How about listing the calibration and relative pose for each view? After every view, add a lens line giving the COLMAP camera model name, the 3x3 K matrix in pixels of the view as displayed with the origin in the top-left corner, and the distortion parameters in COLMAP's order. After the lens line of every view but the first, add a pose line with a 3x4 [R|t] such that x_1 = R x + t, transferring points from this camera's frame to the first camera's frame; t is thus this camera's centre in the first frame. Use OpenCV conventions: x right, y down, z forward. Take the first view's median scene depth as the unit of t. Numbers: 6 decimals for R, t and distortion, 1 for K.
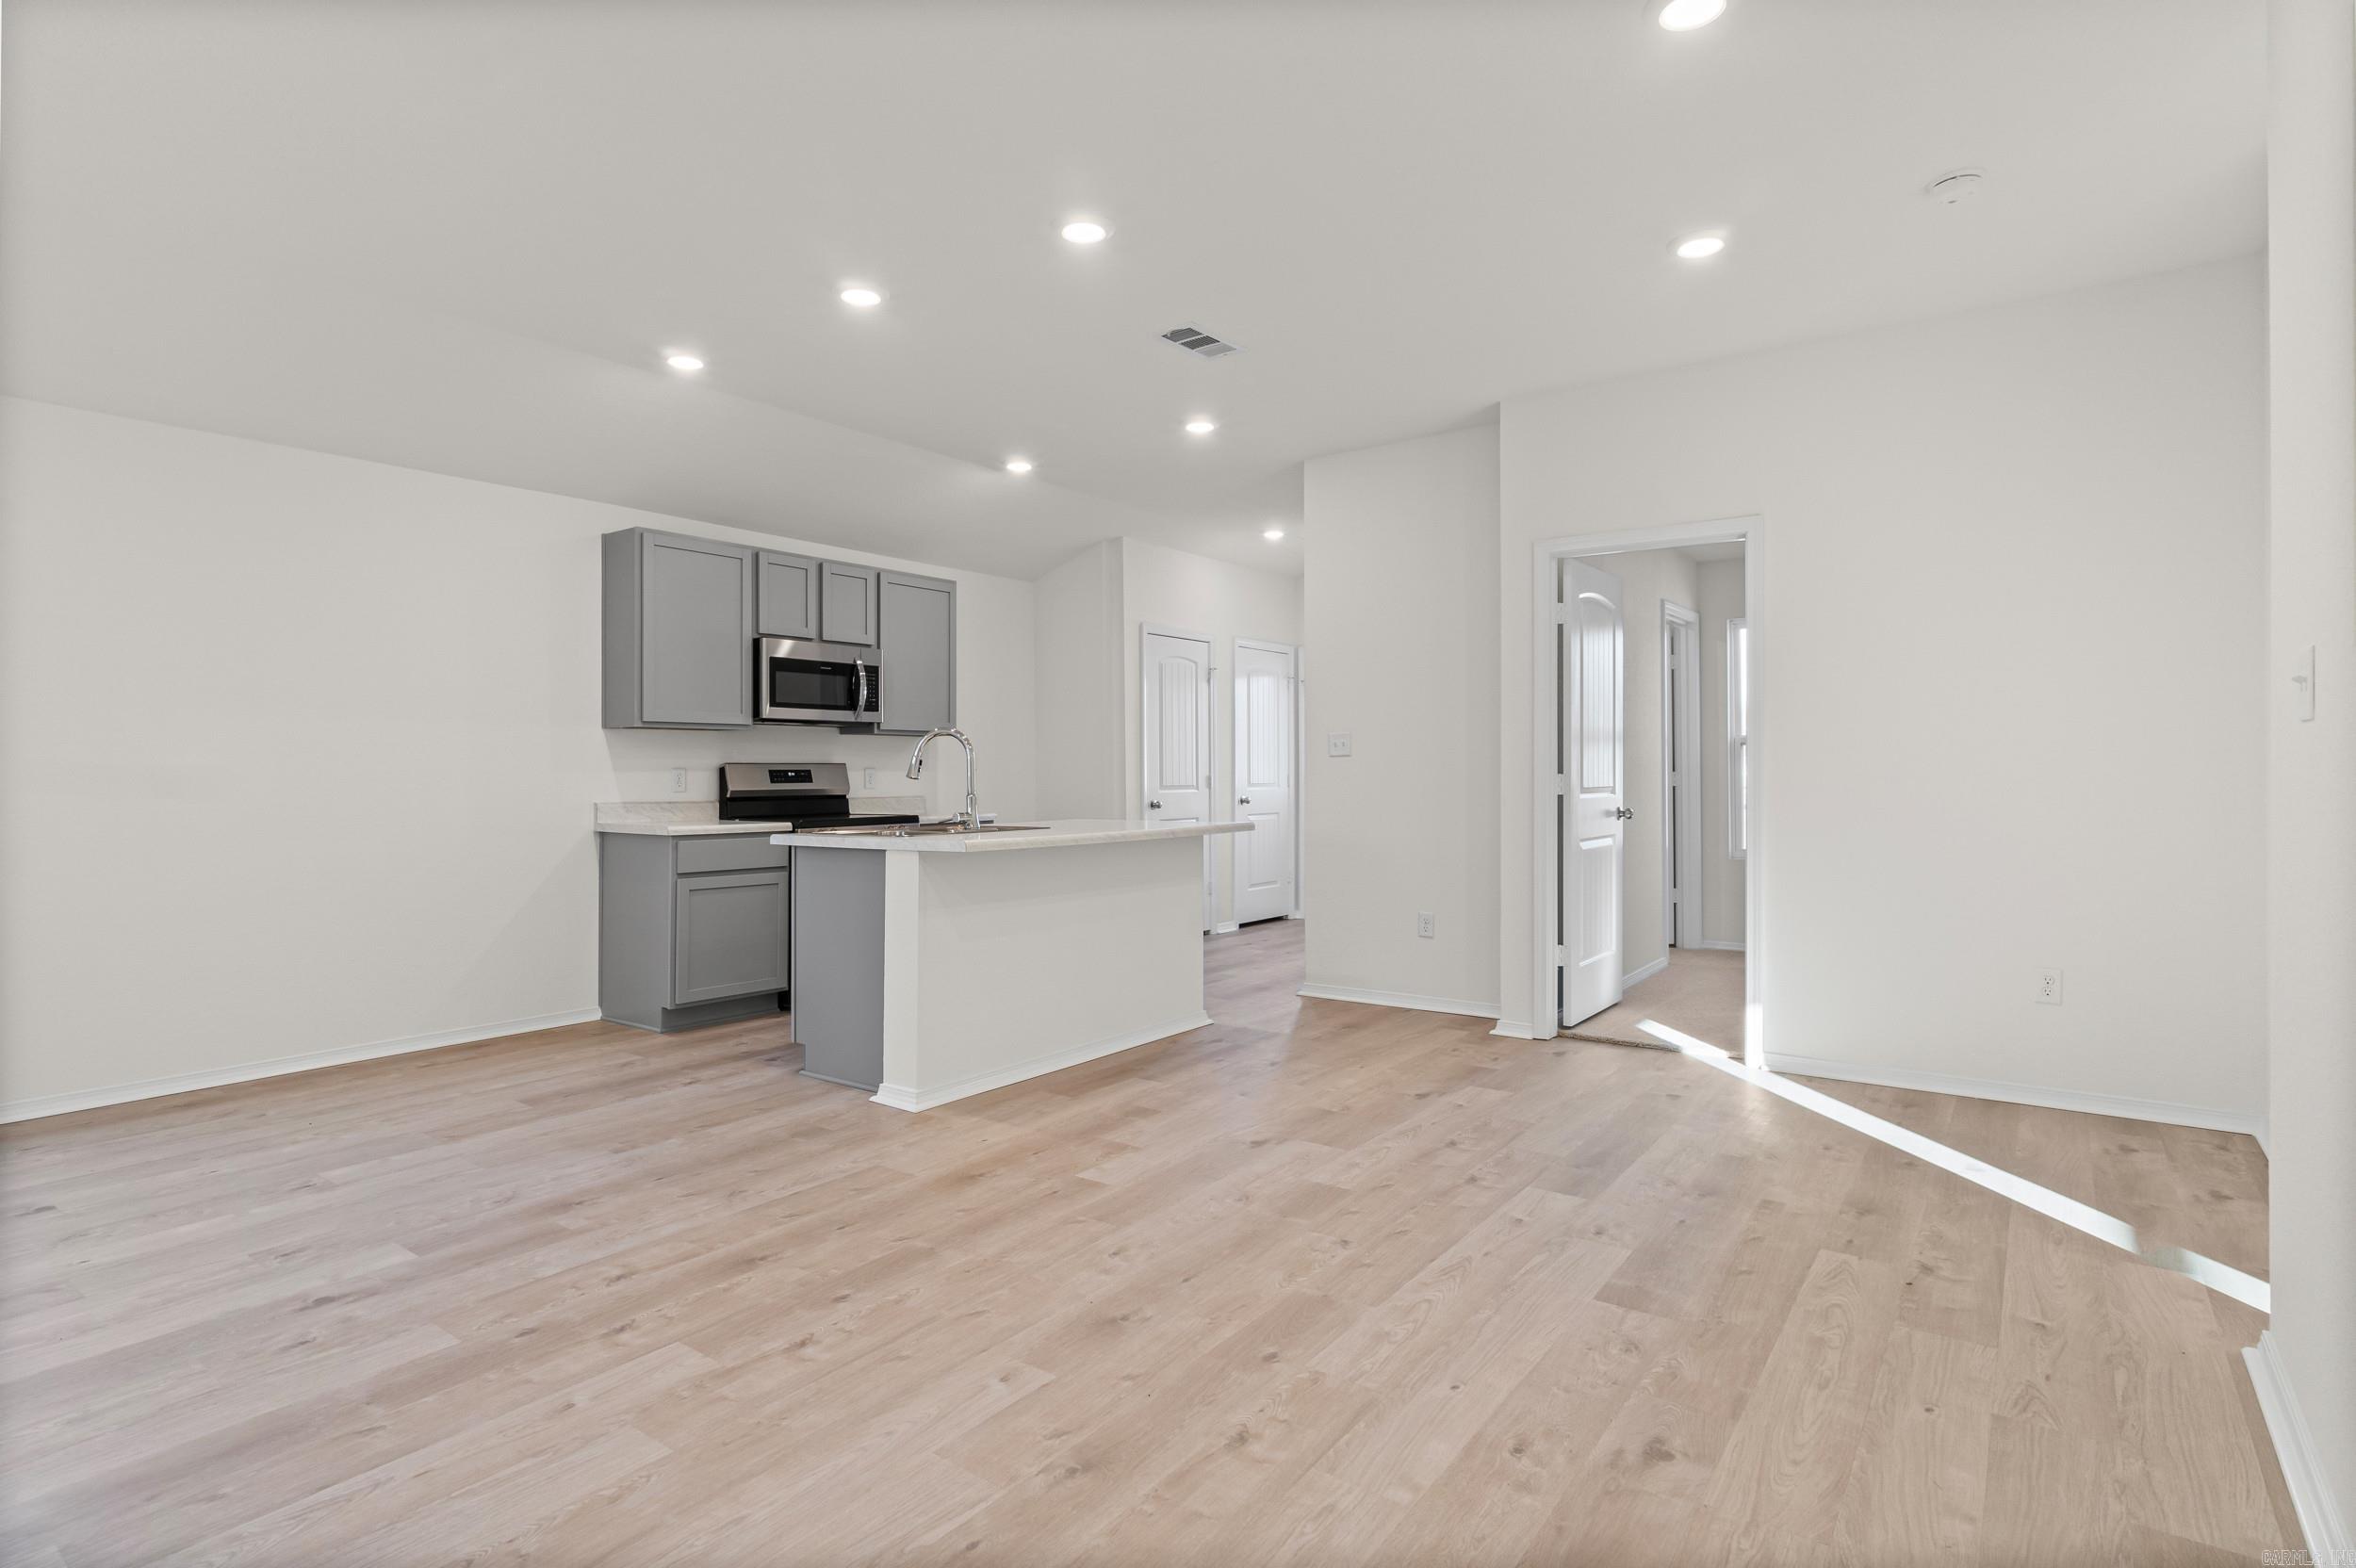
lens RADIAL K [[1193.5, 0, 1156.6], [0, 1193.5, 742.7], [0, 0, 1]] dist [-0.011072, 0.004534]
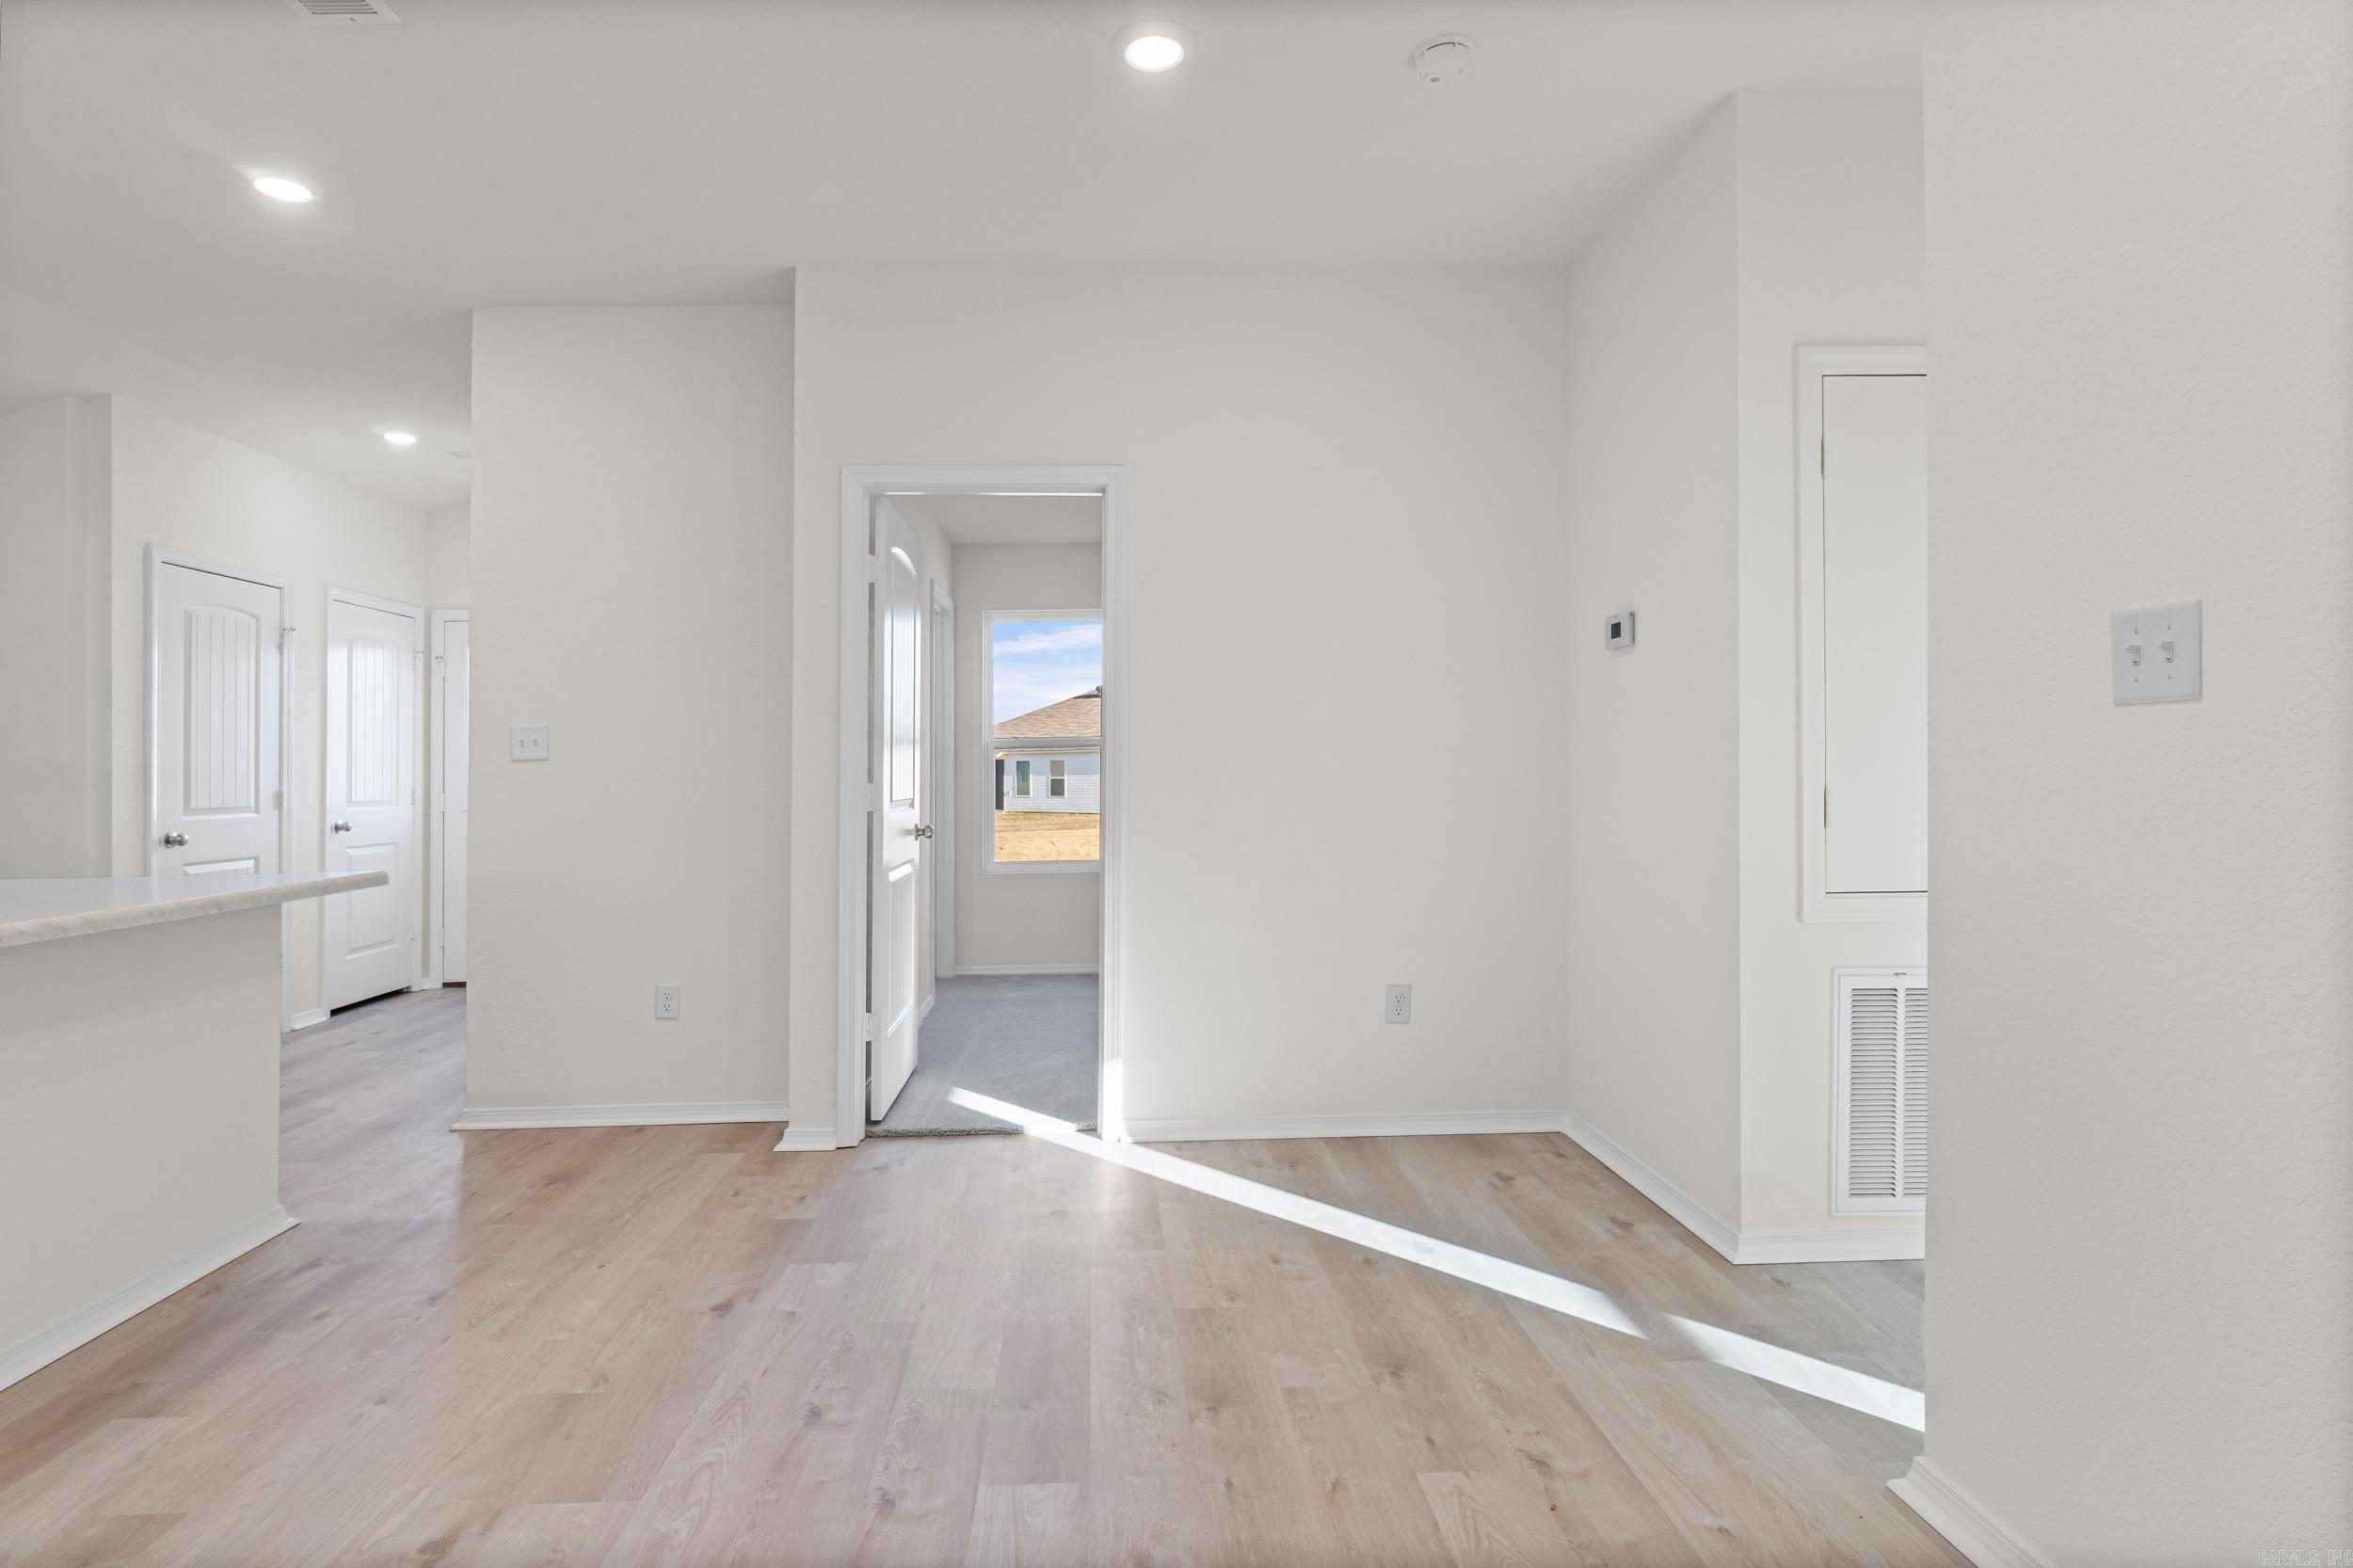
lens RADIAL K [[1192.0, 0, 1142.7], [0, 1192.0, 740.6], [0, 0, 1]] dist [-0.011072, 0.004534]
pose [[0.775302, 0.010758, 0.631499, -0.000939], [-0.005680, 0.999933, -0.010062, 0.008032], [-0.631565, 0.004214, 0.775311, 0.436743]]
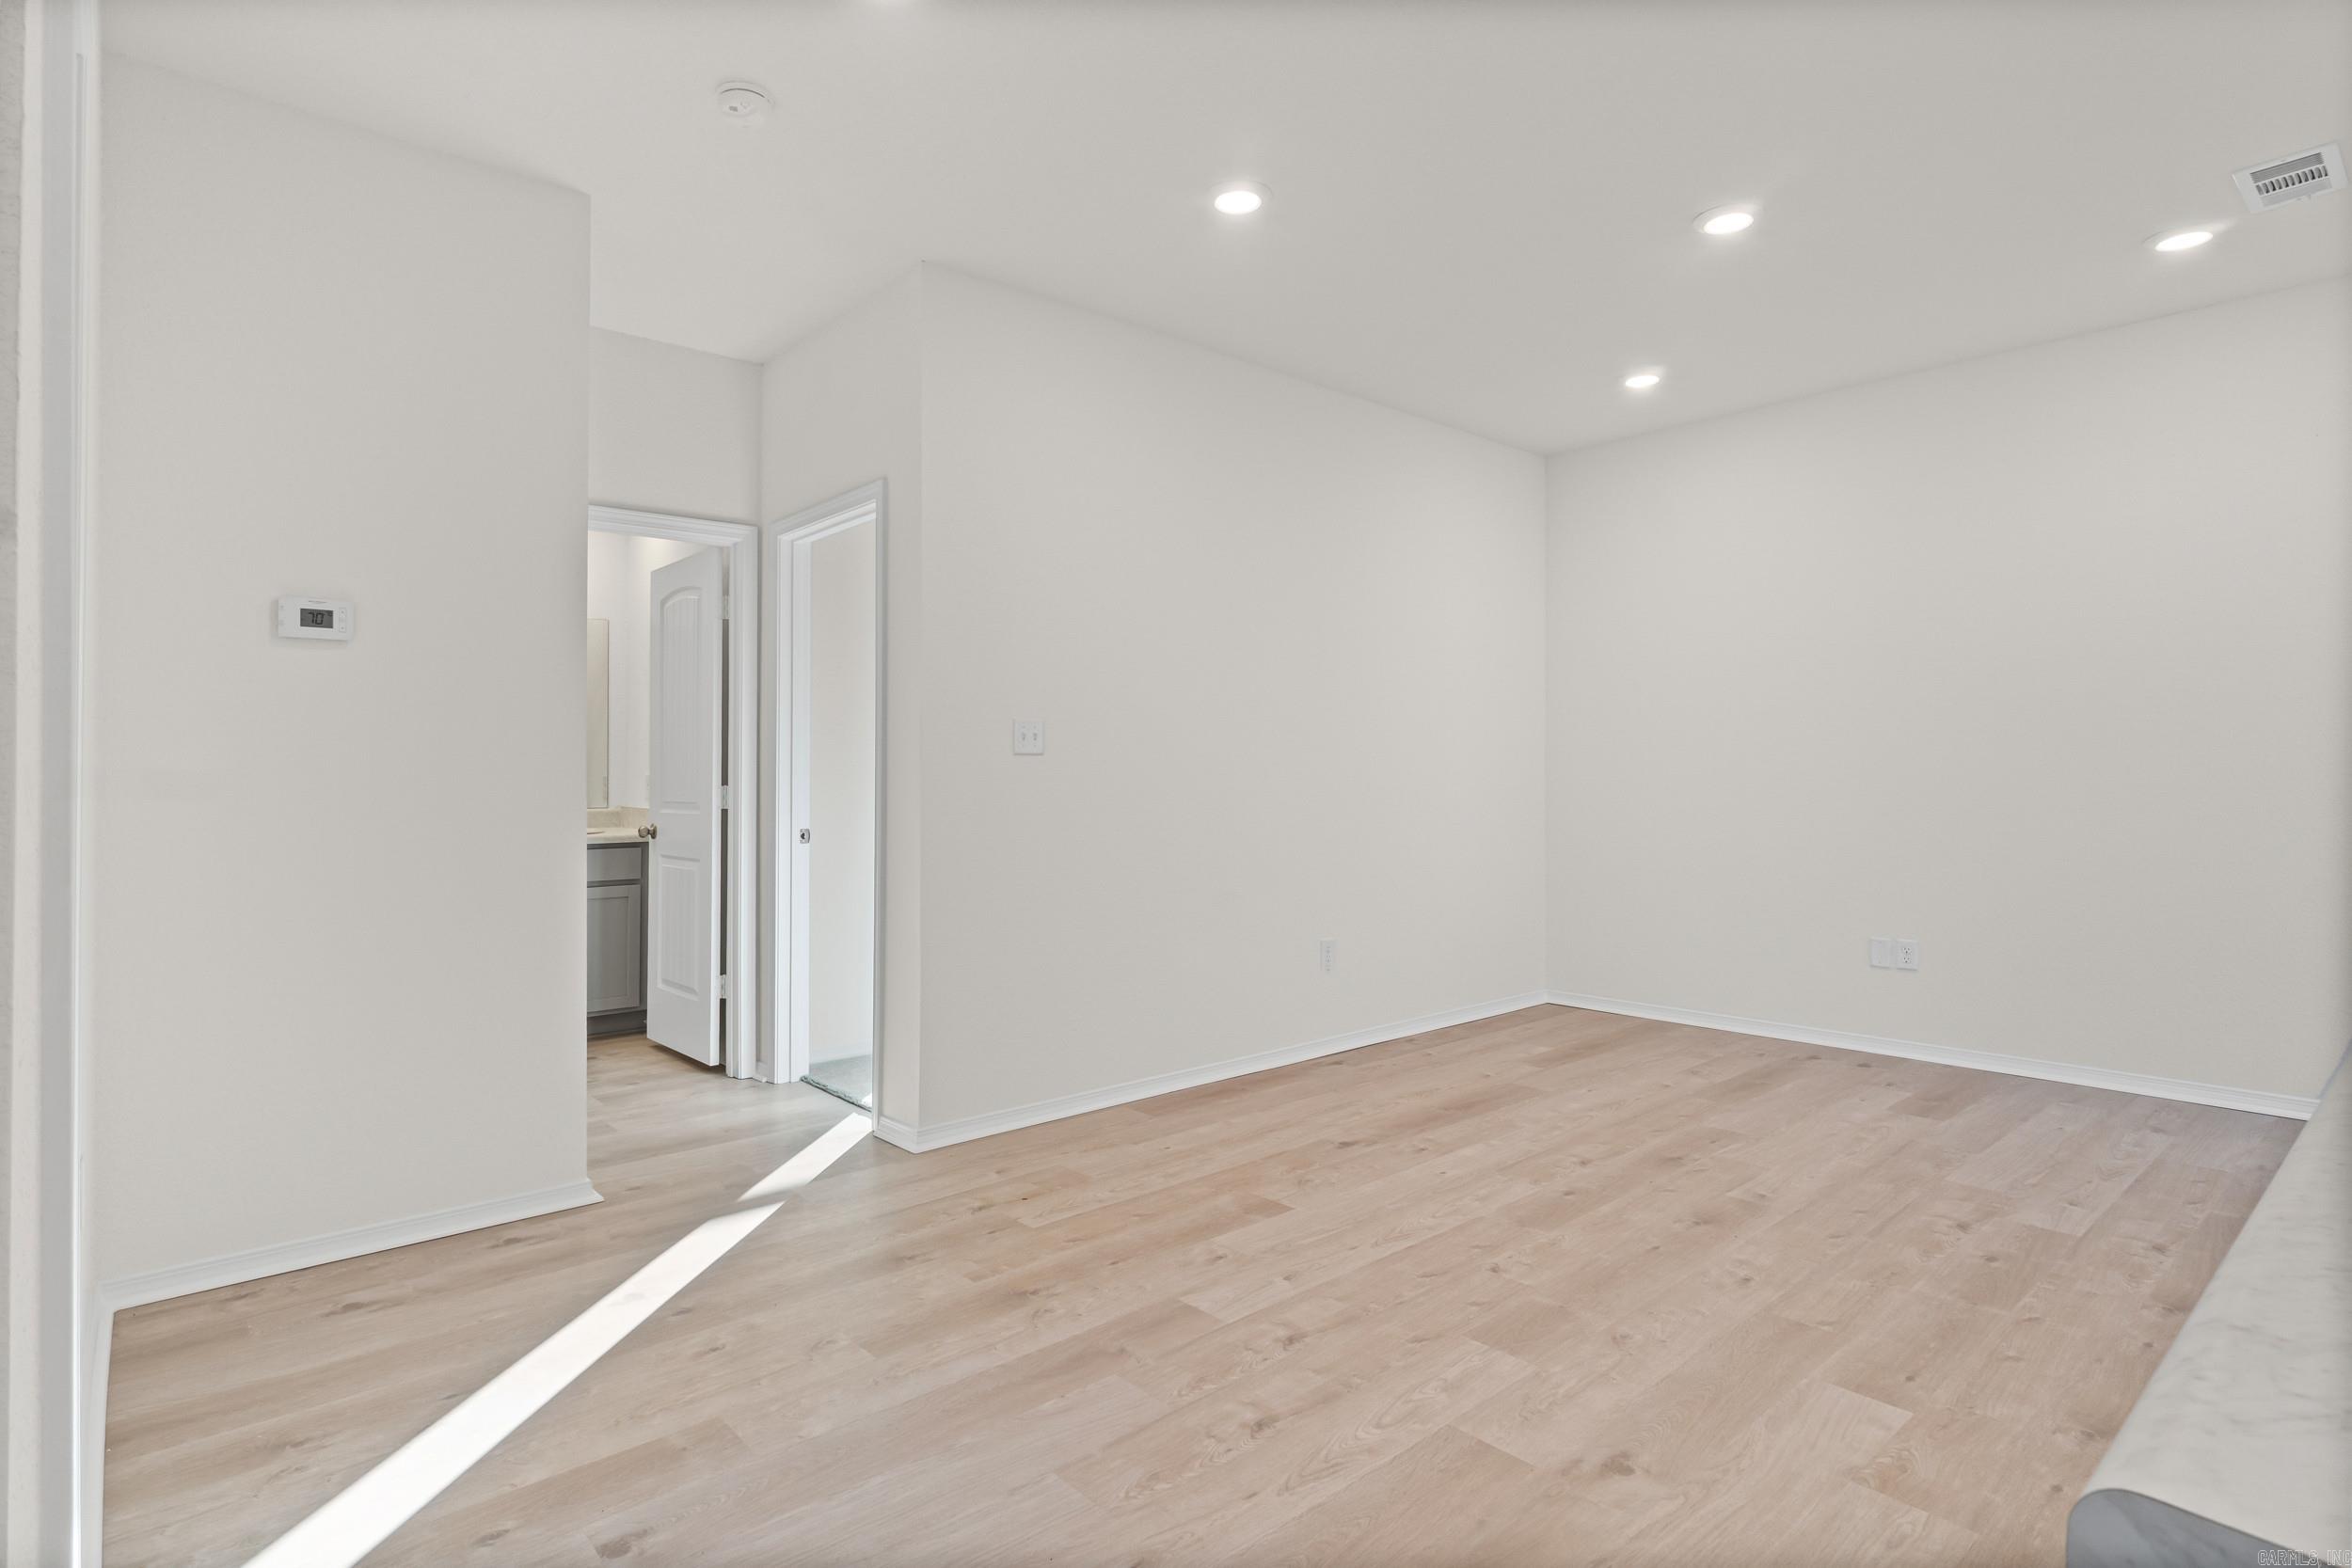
lens RADIAL K [[1191.4, 0, 1152.2], [0, 1191.4, 743.8], [0, 0, 1]] dist [-0.011072, 0.004534]
pose [[-0.977451, 0.017496, 0.210434, 0.171486], [0.006972, 0.998692, -0.050649, 0.035705], [-0.211045, -0.048040, -0.976295, 1.575323]]
